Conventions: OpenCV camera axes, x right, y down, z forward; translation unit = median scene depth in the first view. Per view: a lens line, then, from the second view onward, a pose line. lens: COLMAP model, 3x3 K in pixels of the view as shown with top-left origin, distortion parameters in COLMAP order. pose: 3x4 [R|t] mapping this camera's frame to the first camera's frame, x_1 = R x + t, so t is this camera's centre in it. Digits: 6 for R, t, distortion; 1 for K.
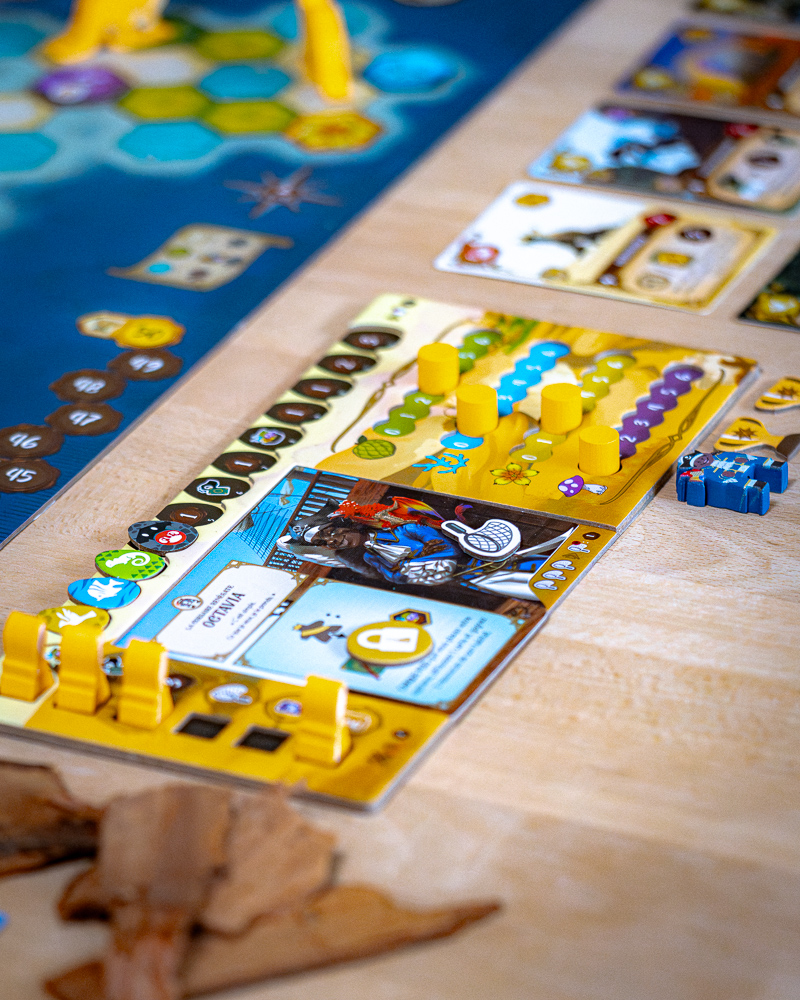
lens RADIAL K [[5134.7, 0, 400.0], [0, 5134.7, 500.0], [0, 0, 1]] dist [0.010481, -5.746428]
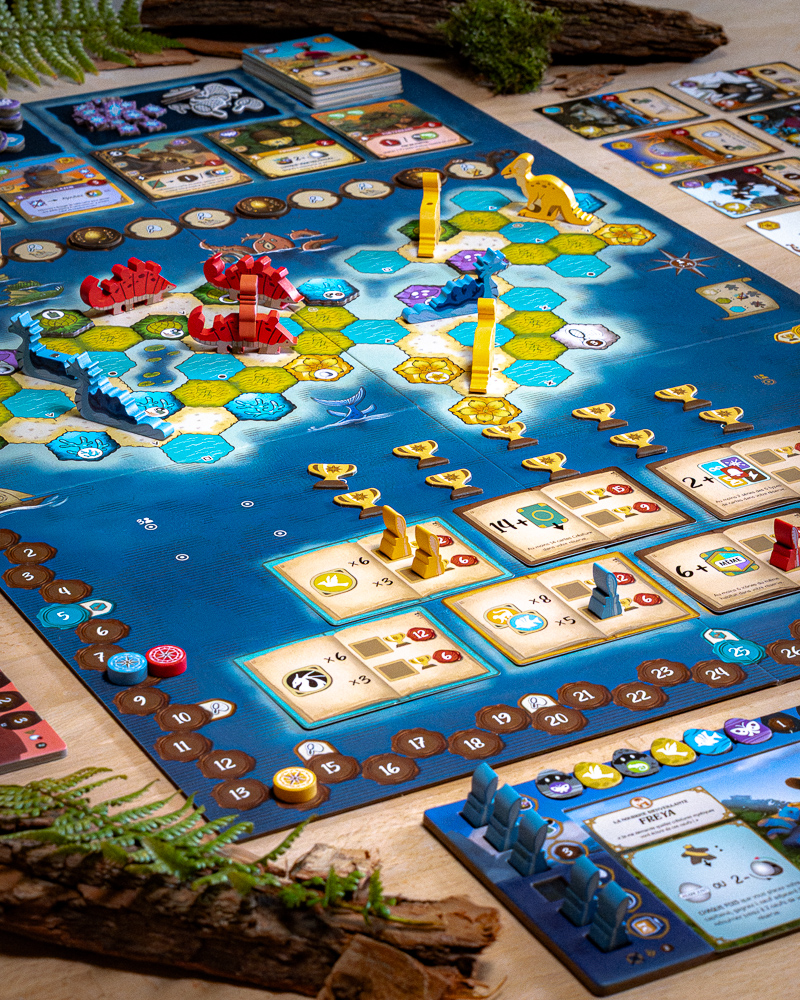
lens RADIAL K [[2938.6, 0, 400.0], [0, 2938.6, 500.0], [0, 0, 1]] dist [0.029700, 0.292919]
pose [[0.589103, -0.340279, 0.732917, -0.919896], [0.352571, 0.924361, 0.145774, -0.182666], [-0.727084, 0.172529, 0.664517, 0.488808]]
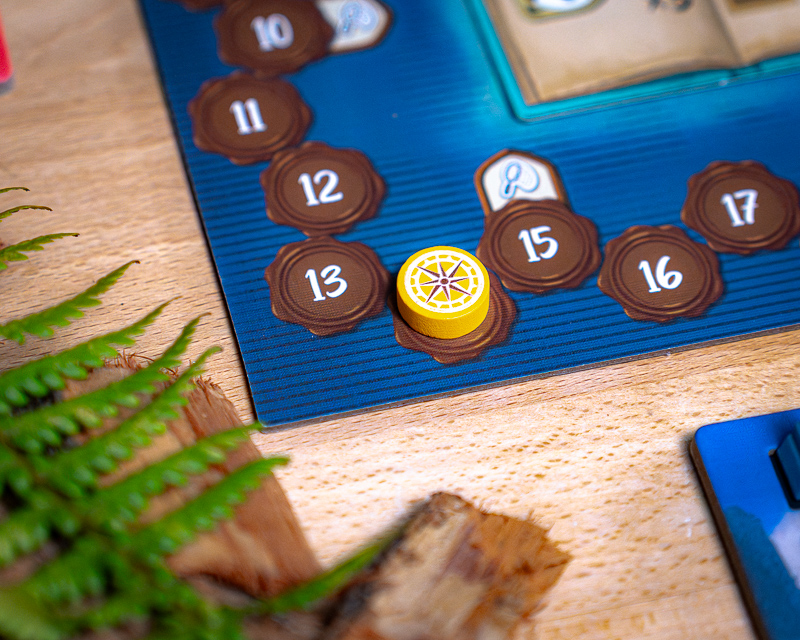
lens RADIAL K [[3241.2, 0, 370.9], [0, 3241.2, 319.9], [0, 0, 1]] dist [-0.033842, 0.854151]
pose [[0.775485, -0.476140, 0.414625, -0.569997], [0.255500, 0.837202, 0.483542, -0.200578], [-0.577358, -0.269043, 0.770891, 0.733425]]
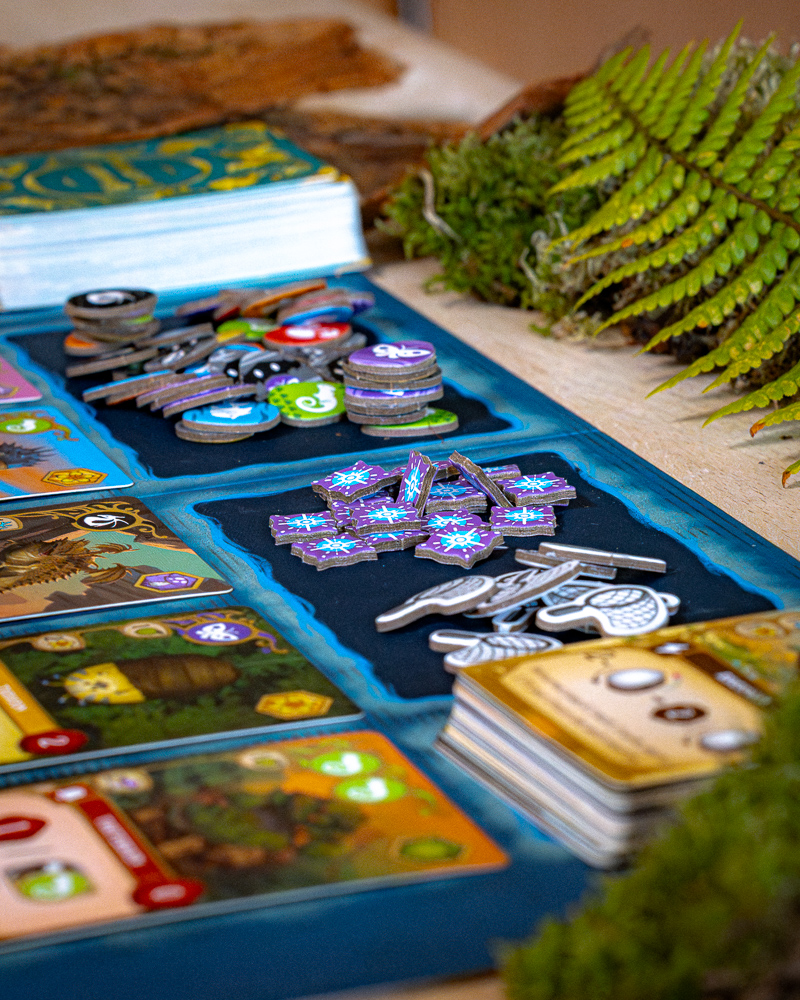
lens RADIAL K [[4327.3, 0, 400.0], [0, 4327.3, 500.0], [0, 0, 1]] dist [0.051720, -1.052490]
pose [[0.701252, 0.203924, -0.683126, 0.351722], [-0.307350, 0.951072, -0.031596, -0.175829], [0.643259, 0.232116, 0.729617, 0.944192]]
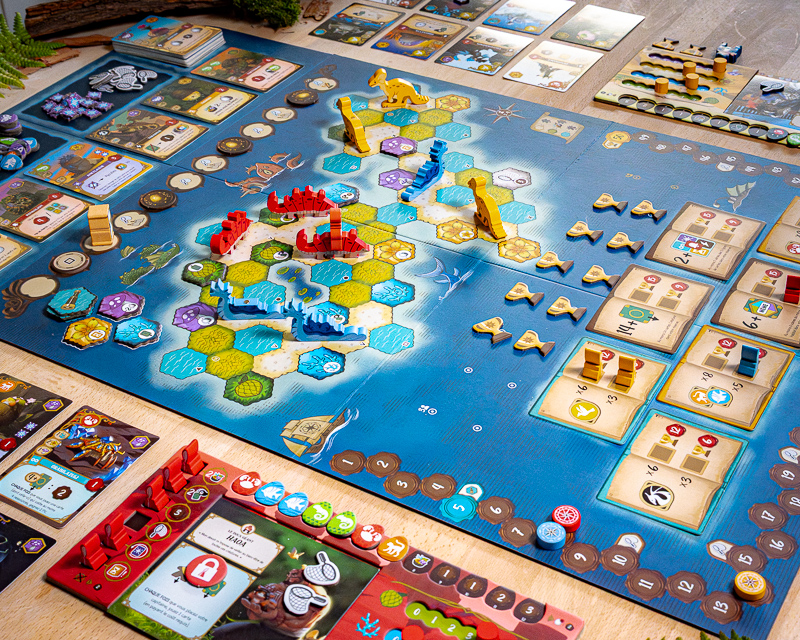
lens RADIAL K [[1258.7, 0, 410.1], [0, 1258.7, 319.4], [0, 0, 1]] dist [0.015529, -0.047838]
pose [[0.103826, -0.581962, 0.806561, -0.733809], [0.478999, 0.739961, 0.472248, -0.368278], [-0.871654, 0.337310, 0.355587, 0.941028]]
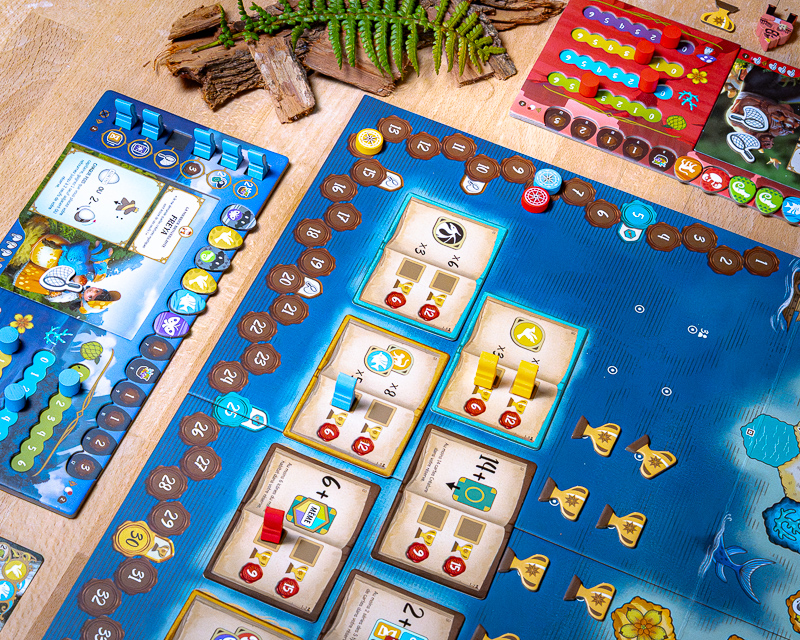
lens RADIAL K [[1974.8, 0, 344.5], [0, 1974.8, 319.9], [0, 0, 1]] dist [-0.007837, 0.189967]
pose [[0.016788, 0.831102, -0.555867, 0.124554], [-0.520466, 0.481951, 0.704868, -0.555449], [0.853717, 0.277476, 0.440652, 0.677288]]
